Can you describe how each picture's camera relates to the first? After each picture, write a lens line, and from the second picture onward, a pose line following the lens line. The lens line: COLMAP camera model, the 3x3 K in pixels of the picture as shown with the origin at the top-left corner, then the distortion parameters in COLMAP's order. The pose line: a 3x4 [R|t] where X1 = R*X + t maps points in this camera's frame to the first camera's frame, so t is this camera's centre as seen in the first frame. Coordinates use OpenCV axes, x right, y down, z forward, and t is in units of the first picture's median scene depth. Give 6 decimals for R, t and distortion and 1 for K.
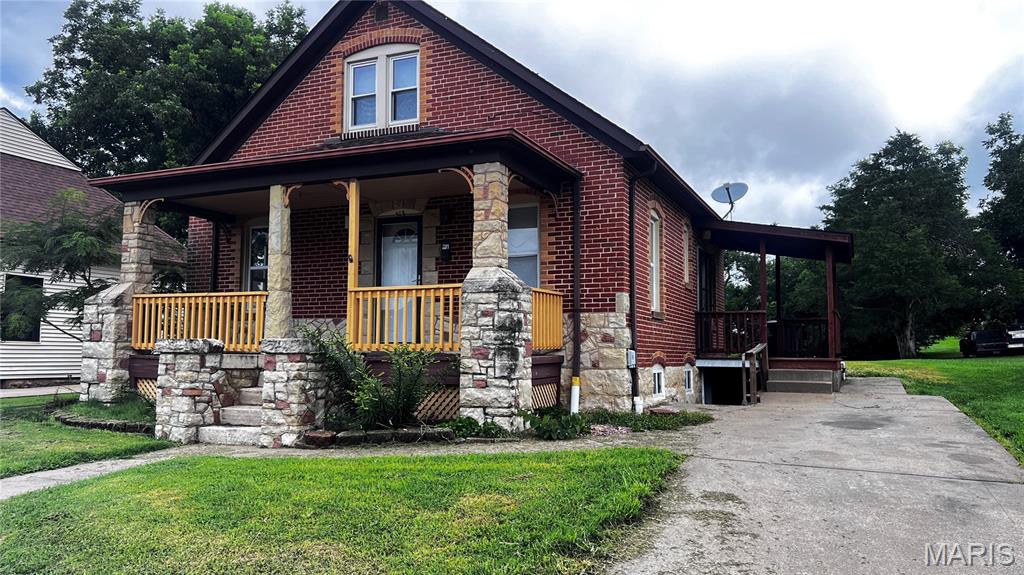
lens RADIAL K [[781.7, 0, 512.0], [0, 781.7, 287.5], [0, 0, 1]] dist [0.083629, -0.122845]
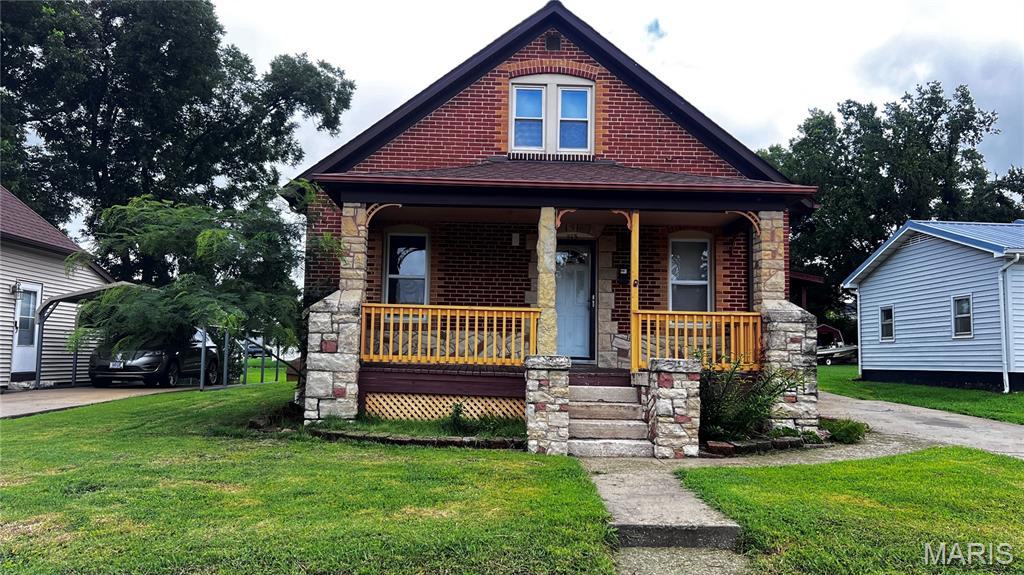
lens RADIAL K [[780.2, 0, 514.4], [0, 780.2, 293.0], [0, 0, 1]] dist [0.104673, -0.000749]
pose [[0.892111, 0.050168, 0.449022, -0.755895], [-0.052127, 0.998608, -0.008007, -0.005070], [-0.448799, -0.016263, 0.893485, 0.091408]]
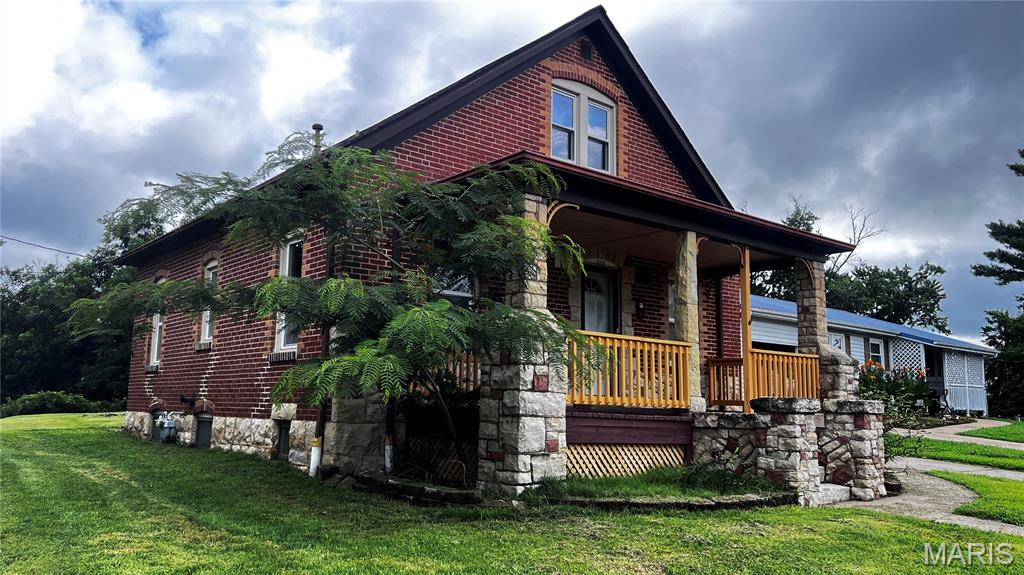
lens RADIAL K [[781.7, 0, 512.0], [0, 781.7, 287.5], [0, 0, 1]] dist [0.083629, -0.122845]
pose [[0.423236, 0.132977, 0.896208, -1.167765], [-0.090500, 0.990428, -0.104218, 0.052407], [-0.901488, -0.036998, 0.431219, 0.744606]]
